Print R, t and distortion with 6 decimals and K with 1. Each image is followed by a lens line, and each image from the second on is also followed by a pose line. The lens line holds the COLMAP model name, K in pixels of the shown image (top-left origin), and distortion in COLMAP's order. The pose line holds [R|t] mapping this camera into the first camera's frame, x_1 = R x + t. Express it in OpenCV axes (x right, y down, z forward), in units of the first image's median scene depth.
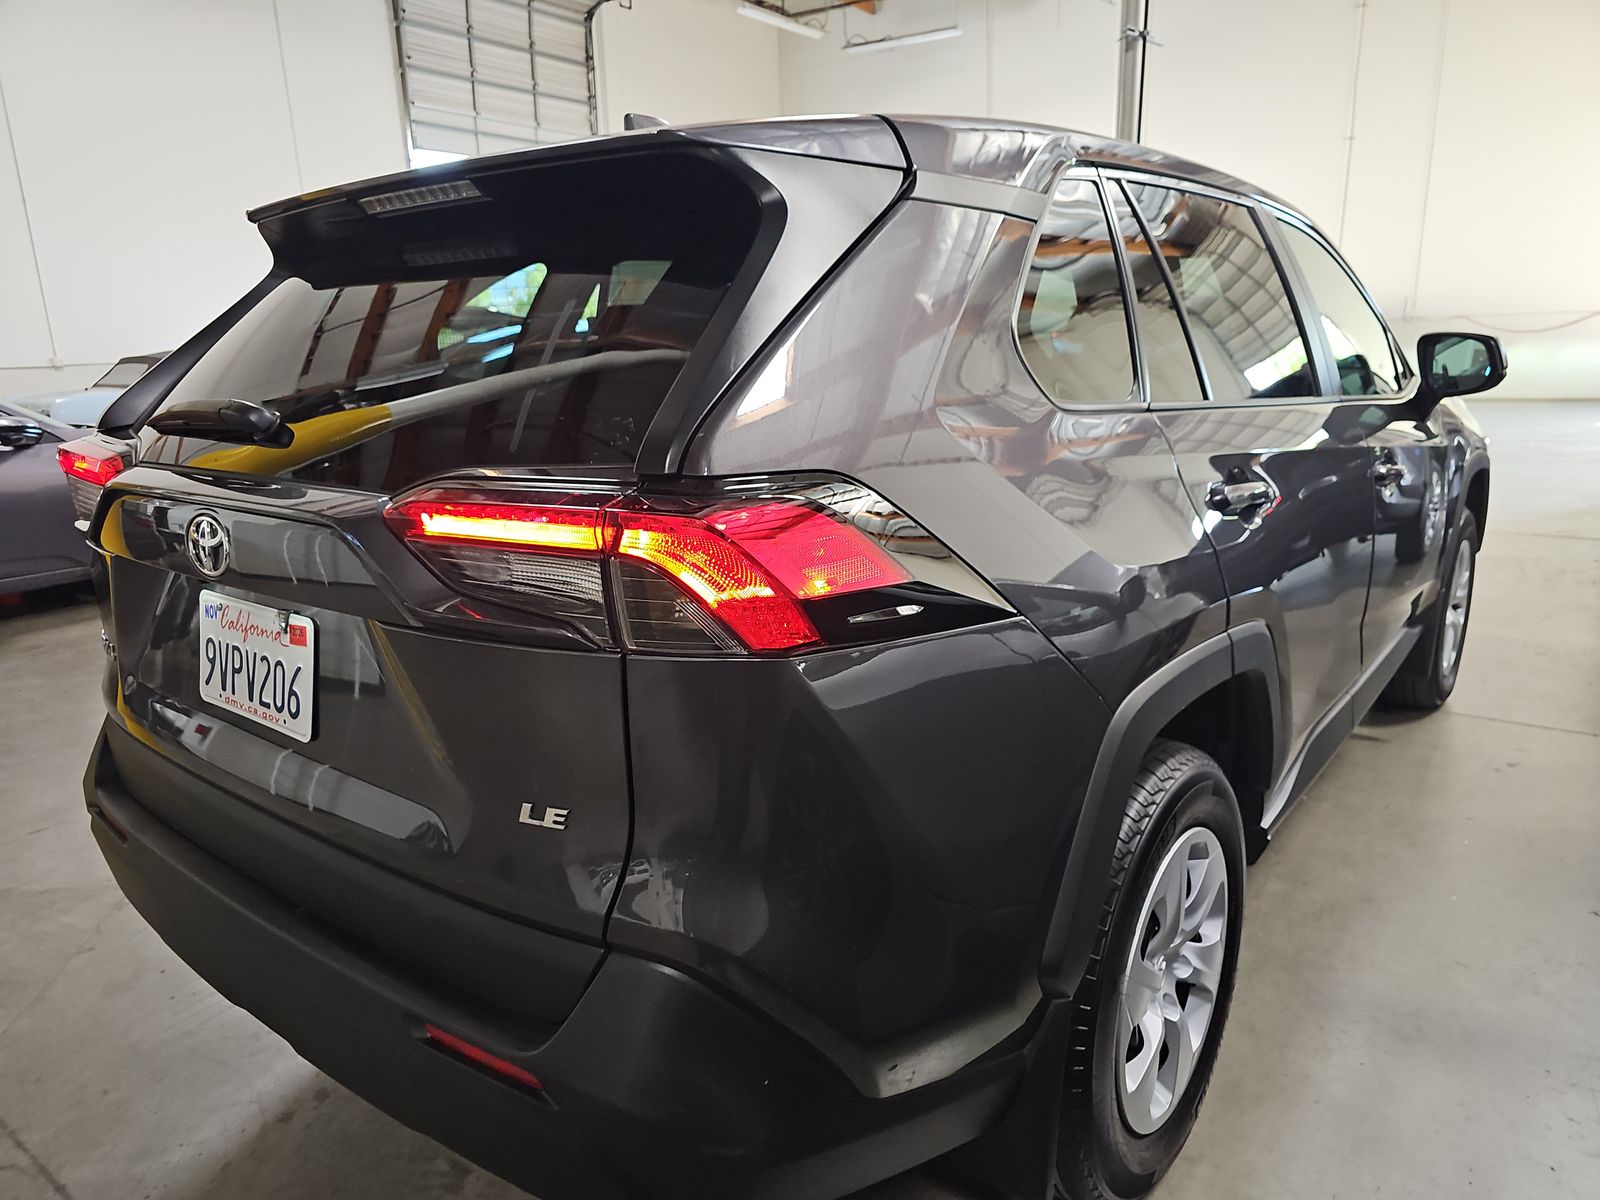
lens RADIAL K [[1099.8, 0, 800.0], [0, 1099.8, 600.0], [0, 0, 1]] dist [0.058016, -0.051549]
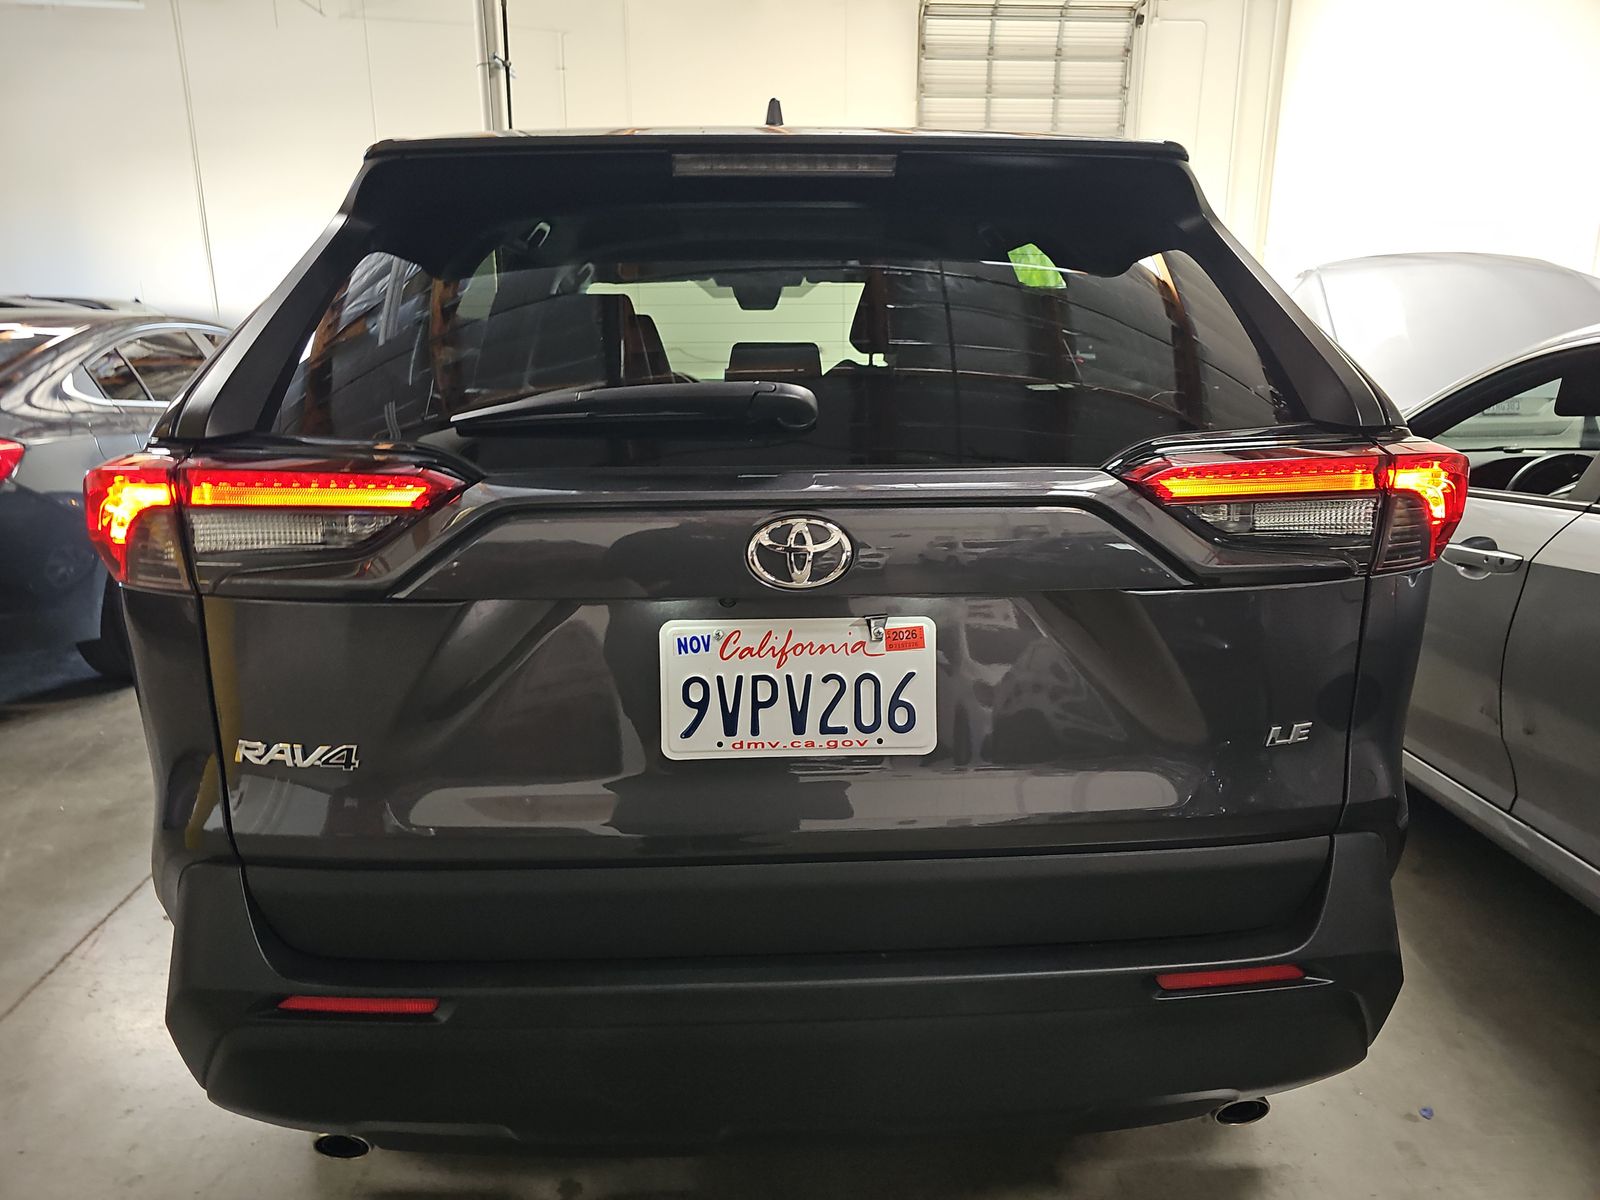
lens RADIAL K [[1099.8, 0, 800.0], [0, 1099.8, 600.0], [0, 0, 1]] dist [0.058016, -0.051549]
pose [[0.745532, -0.128897, 0.653886, -1.055765], [0.143986, 0.989100, 0.030810, -0.037847], [-0.650730, 0.071181, 0.755965, 0.358794]]
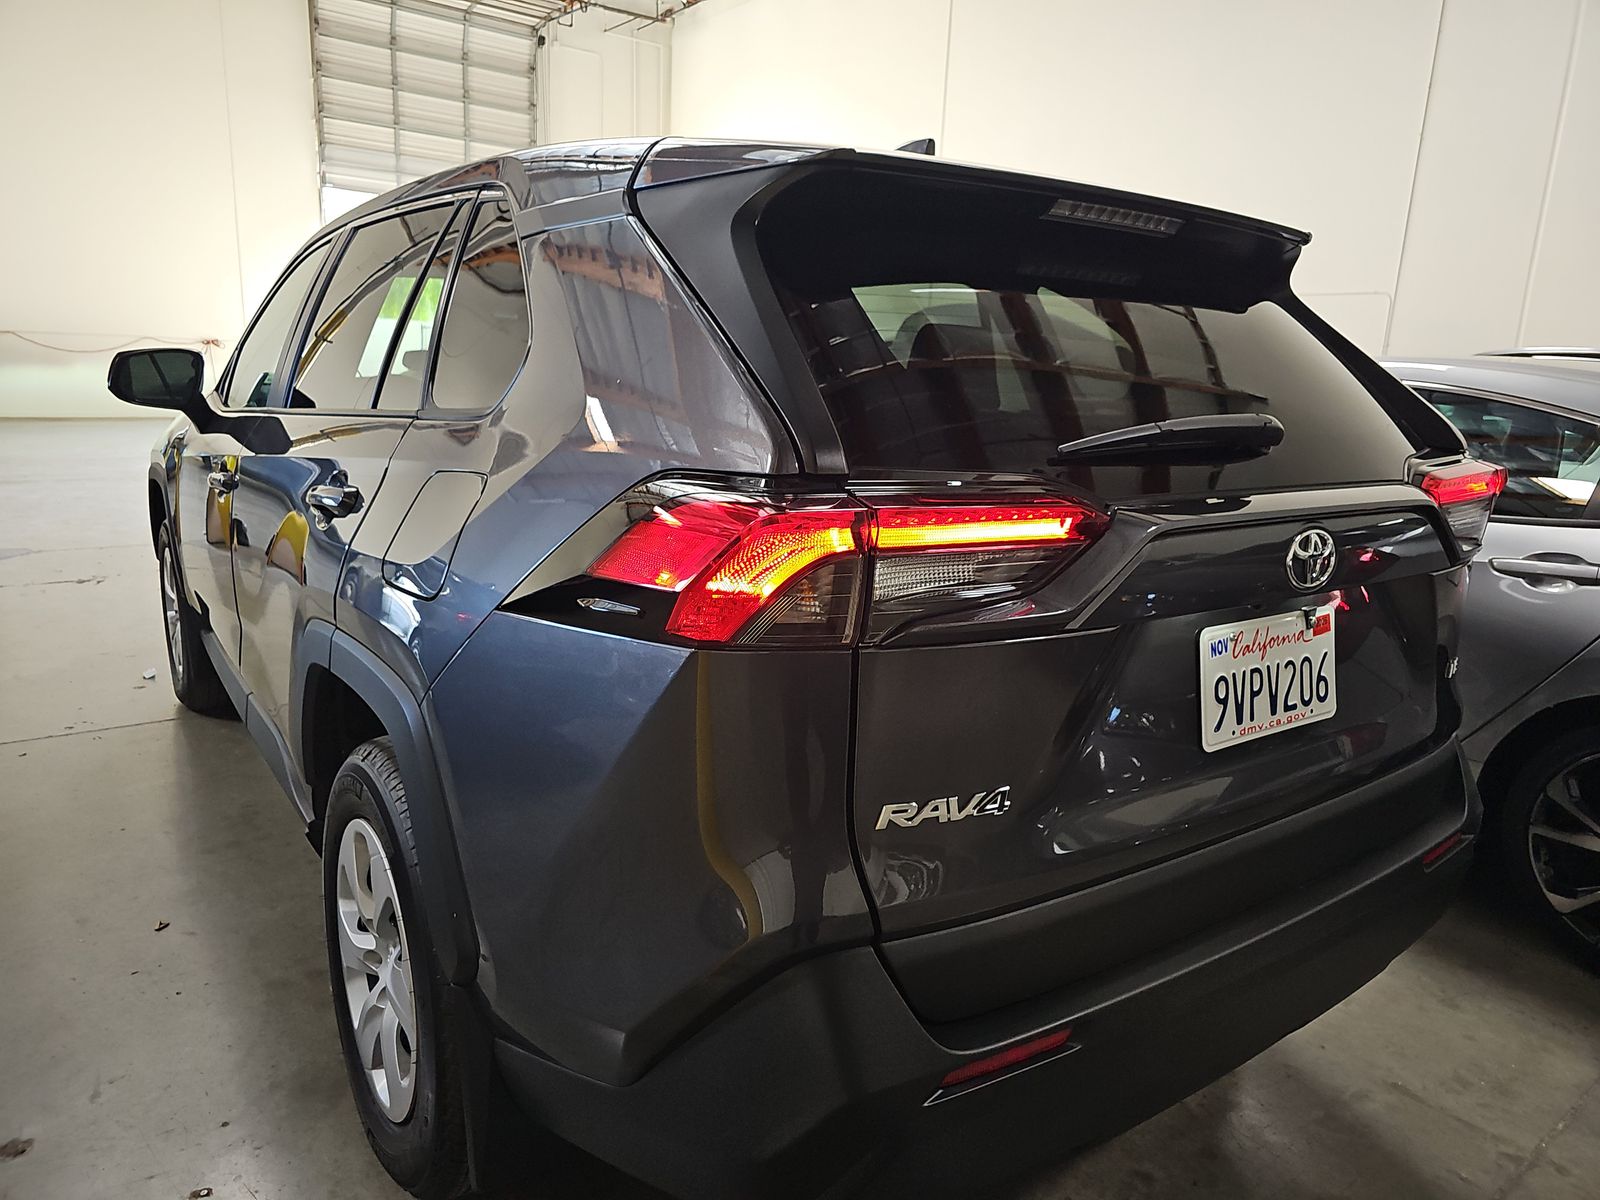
lens RADIAL K [[1099.8, 0, 800.0], [0, 1099.8, 600.0], [0, 0, 1]] dist [0.058016, -0.051549]
pose [[0.251045, -0.168825, 0.953139, -1.569433], [0.186286, 0.974693, 0.123577, -0.217374], [-0.949881, 0.146534, 0.276141, 1.137562]]
